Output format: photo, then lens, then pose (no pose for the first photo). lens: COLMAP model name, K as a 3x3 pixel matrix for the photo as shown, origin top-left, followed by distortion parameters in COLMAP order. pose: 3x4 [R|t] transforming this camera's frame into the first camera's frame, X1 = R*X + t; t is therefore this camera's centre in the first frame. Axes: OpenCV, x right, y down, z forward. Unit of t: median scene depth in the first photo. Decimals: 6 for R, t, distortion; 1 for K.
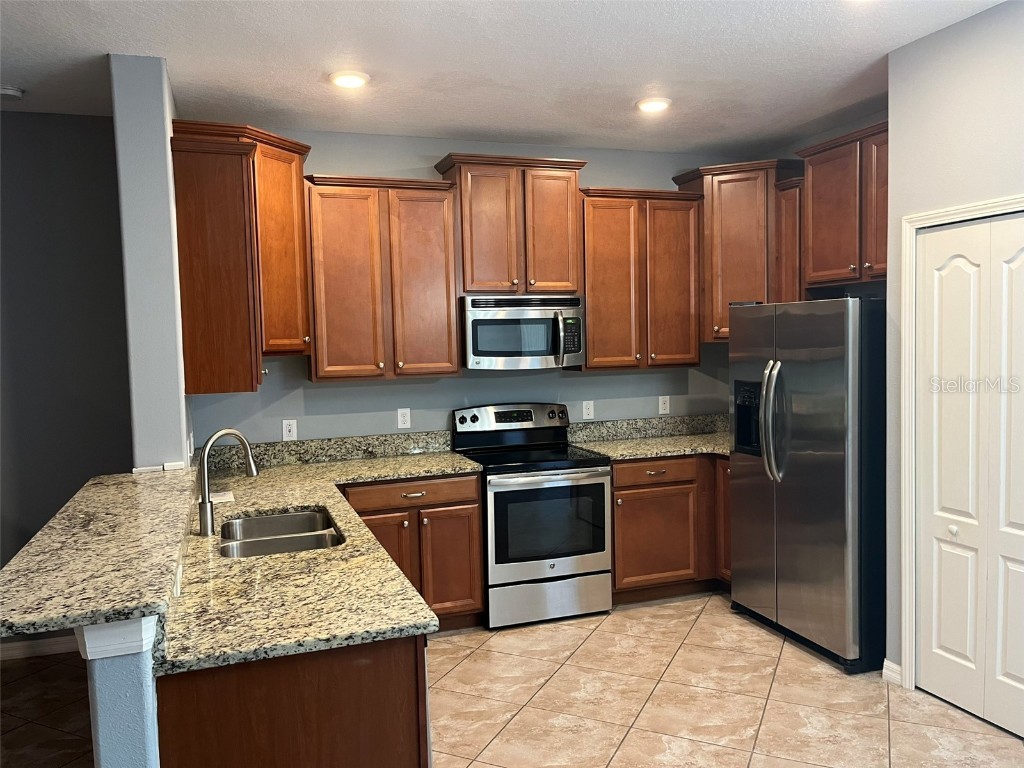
lens RADIAL K [[778.5, 0, 513.8], [0, 778.5, 384.4], [0, 0, 1]] dist [0.049065, -0.065246]
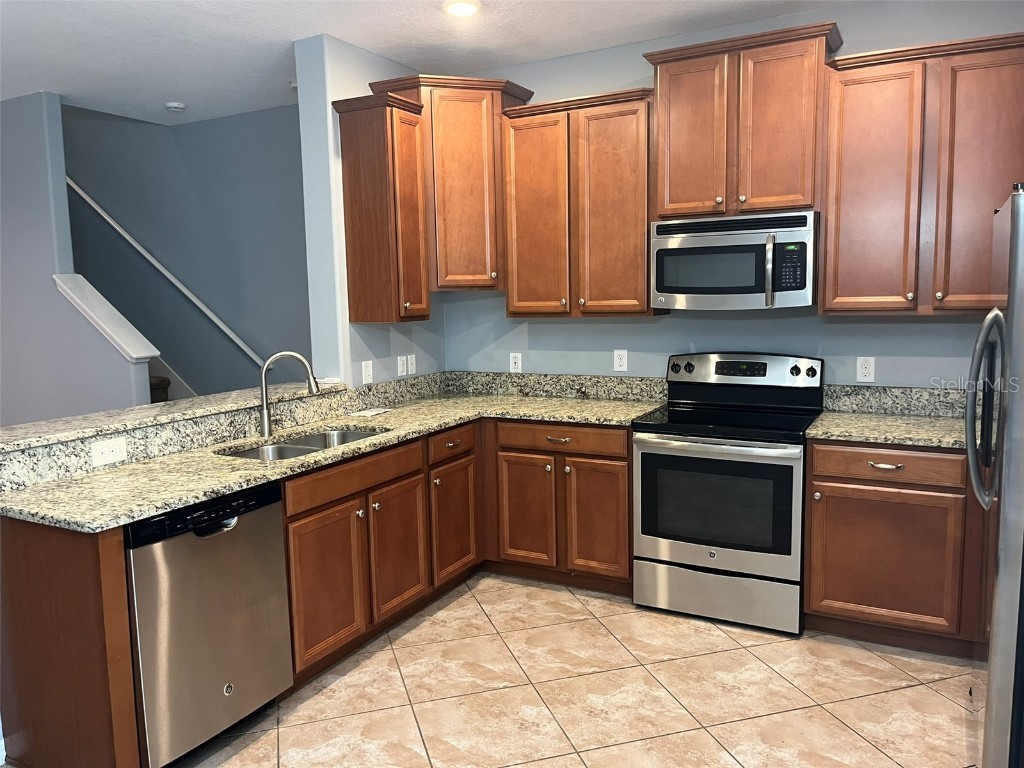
lens RADIAL K [[778.5, 0, 511.0], [0, 778.5, 379.9], [0, 0, 1]] dist [0.049065, -0.065246]
pose [[0.665491, 0.094249, -0.740432, 0.487234], [-0.039028, 0.995033, 0.091579, -0.013774], [0.745385, -0.032048, 0.665864, 0.305784]]
